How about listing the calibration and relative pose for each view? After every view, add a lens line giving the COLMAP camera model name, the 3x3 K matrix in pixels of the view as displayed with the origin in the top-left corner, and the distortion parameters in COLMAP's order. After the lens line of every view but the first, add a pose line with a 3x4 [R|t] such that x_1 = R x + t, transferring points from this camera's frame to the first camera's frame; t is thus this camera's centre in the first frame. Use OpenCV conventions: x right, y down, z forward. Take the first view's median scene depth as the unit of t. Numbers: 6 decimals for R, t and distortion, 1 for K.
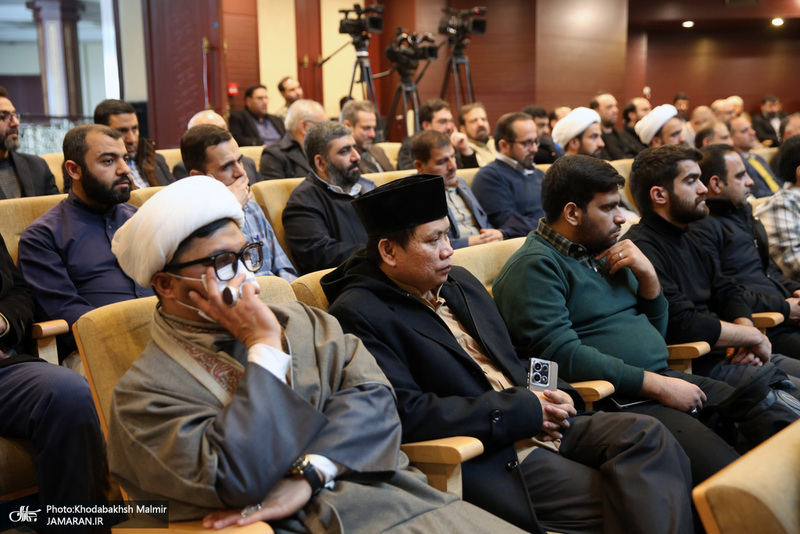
lens RADIAL K [[949.3, 0, 400.0], [0, 949.3, 267.0], [0, 0, 1]] dist [-0.013355, -0.009441]
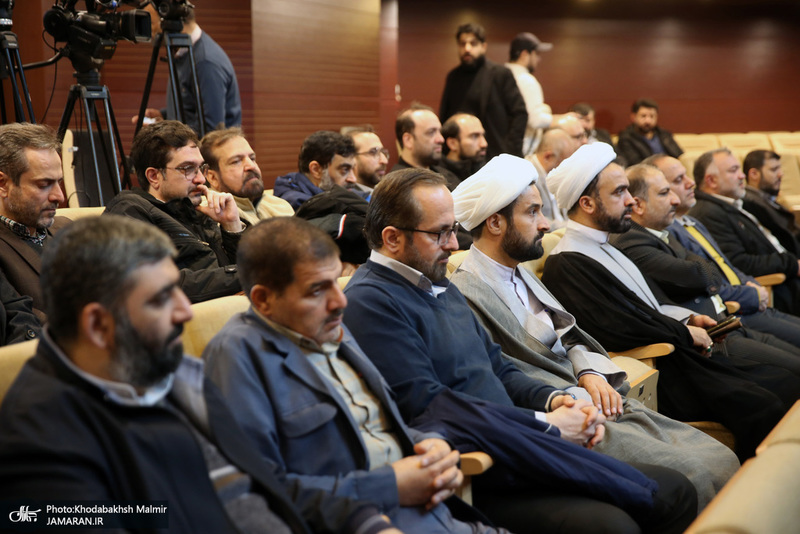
lens RADIAL K [[1443.6, 0, 400.0], [0, 1443.6, 267.0], [0, 0, 1]] dist [0.409093, -0.007019]
pose [[0.950726, -0.017126, 0.309559, -0.113235], [0.033695, 0.998267, -0.048255, -0.078233], [-0.308196, 0.056308, 0.949655, 0.309666]]
